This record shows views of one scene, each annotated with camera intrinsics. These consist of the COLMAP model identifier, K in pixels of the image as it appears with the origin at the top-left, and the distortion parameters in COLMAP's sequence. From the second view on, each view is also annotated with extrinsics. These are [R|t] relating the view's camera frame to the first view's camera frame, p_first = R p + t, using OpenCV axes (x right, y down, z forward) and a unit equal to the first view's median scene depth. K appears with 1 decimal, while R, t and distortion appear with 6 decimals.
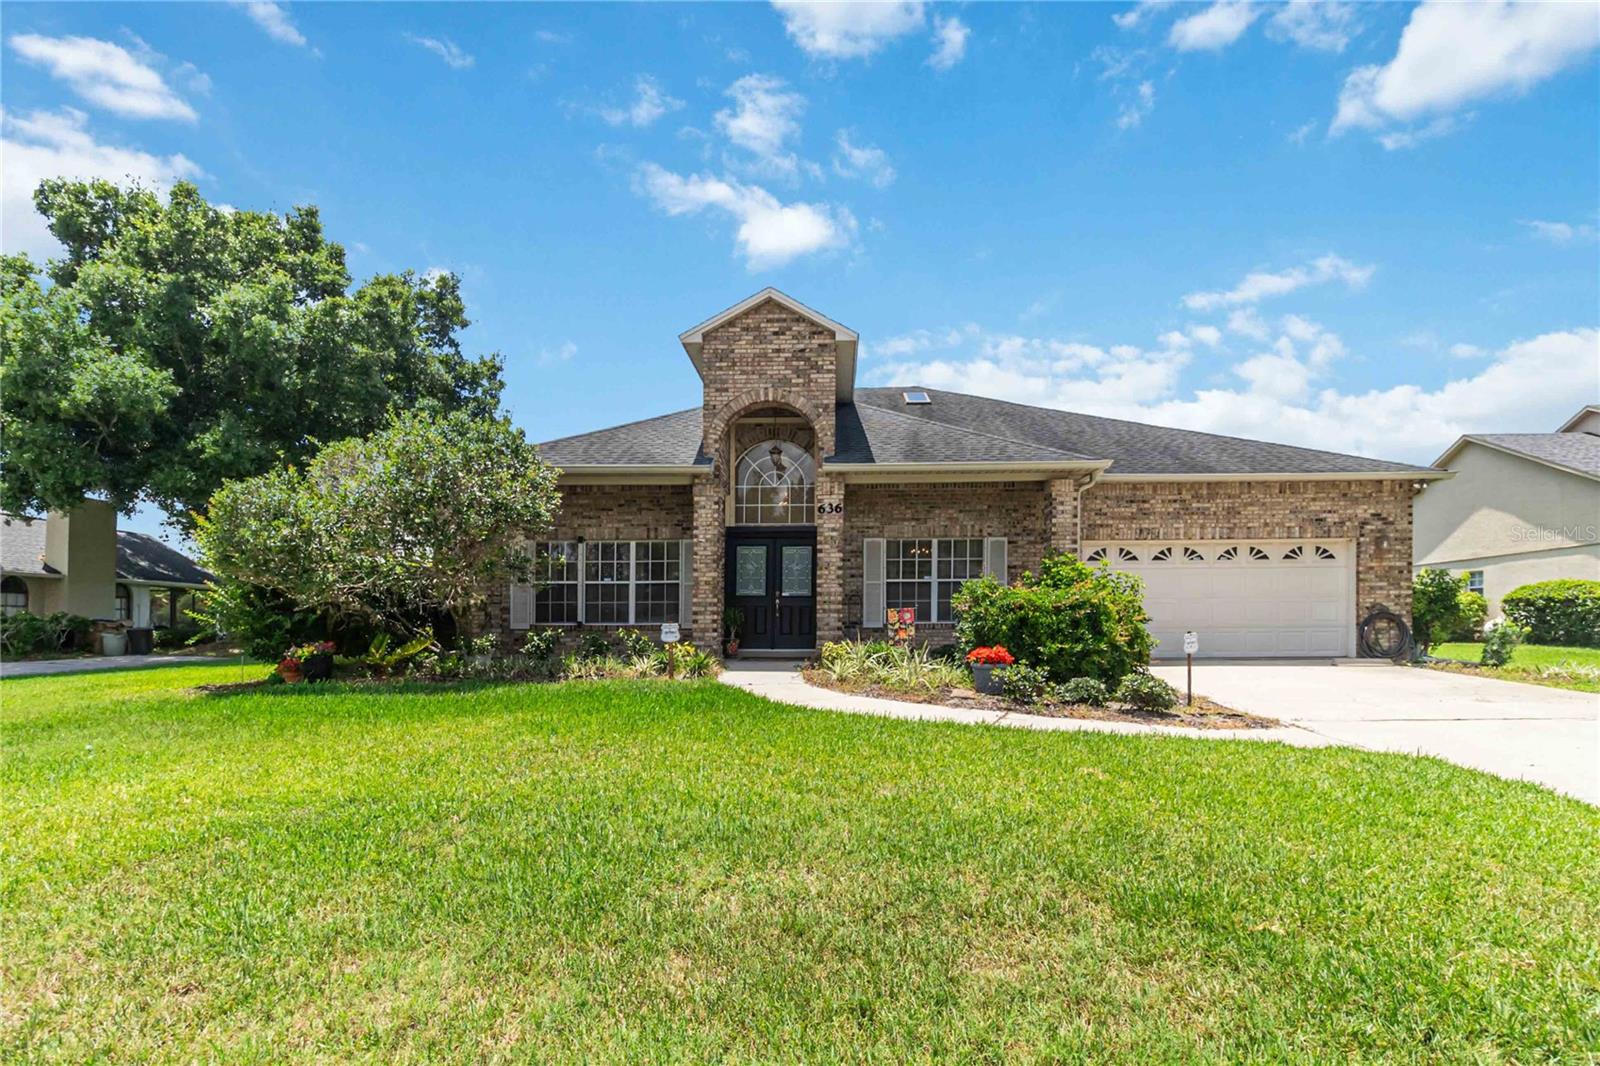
lens RADIAL K [[734.0, 0, 770.2], [0, 734.0, 630.5], [0, 0, 1]] dist [0.000375, 0.000297]
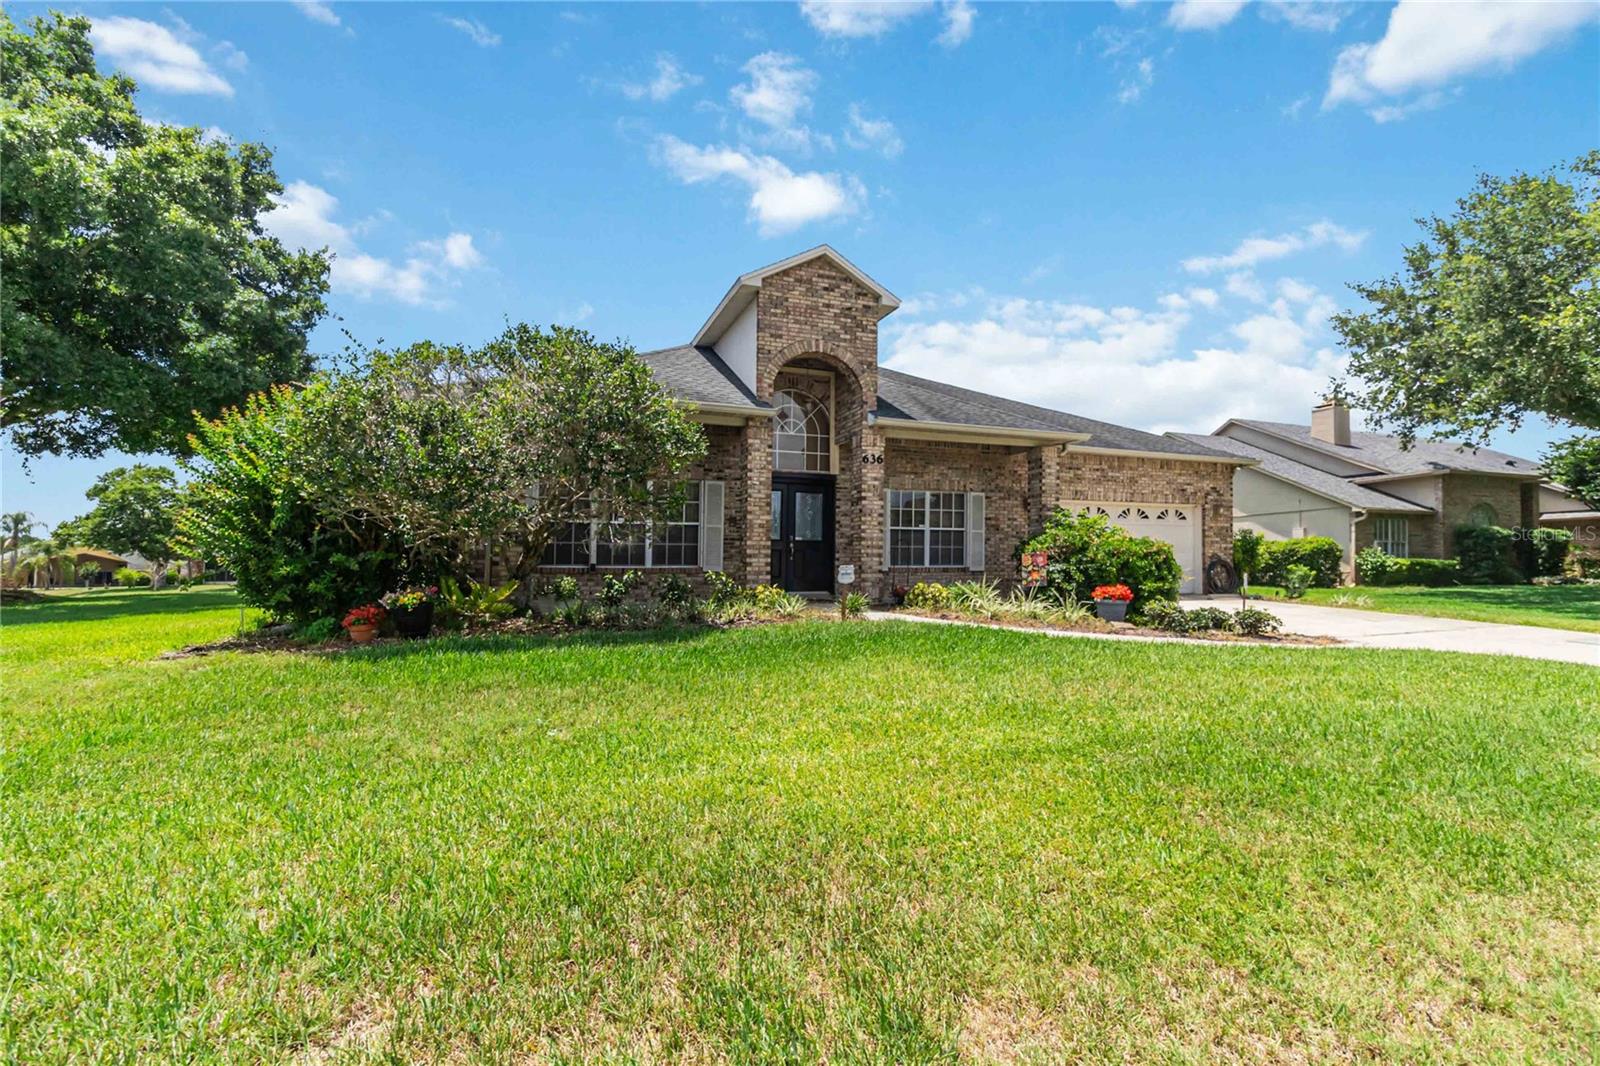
lens RADIAL K [[721.4, 0, 768.8], [0, 721.4, 556.0], [0, 0, 1]] dist [0.002198, 0.000664]
pose [[0.924454, 0.009795, 0.381167, -0.431303], [0.001569, 0.999564, -0.029492, 0.005109], [-0.381289, 0.027862, 0.924036, 0.087590]]
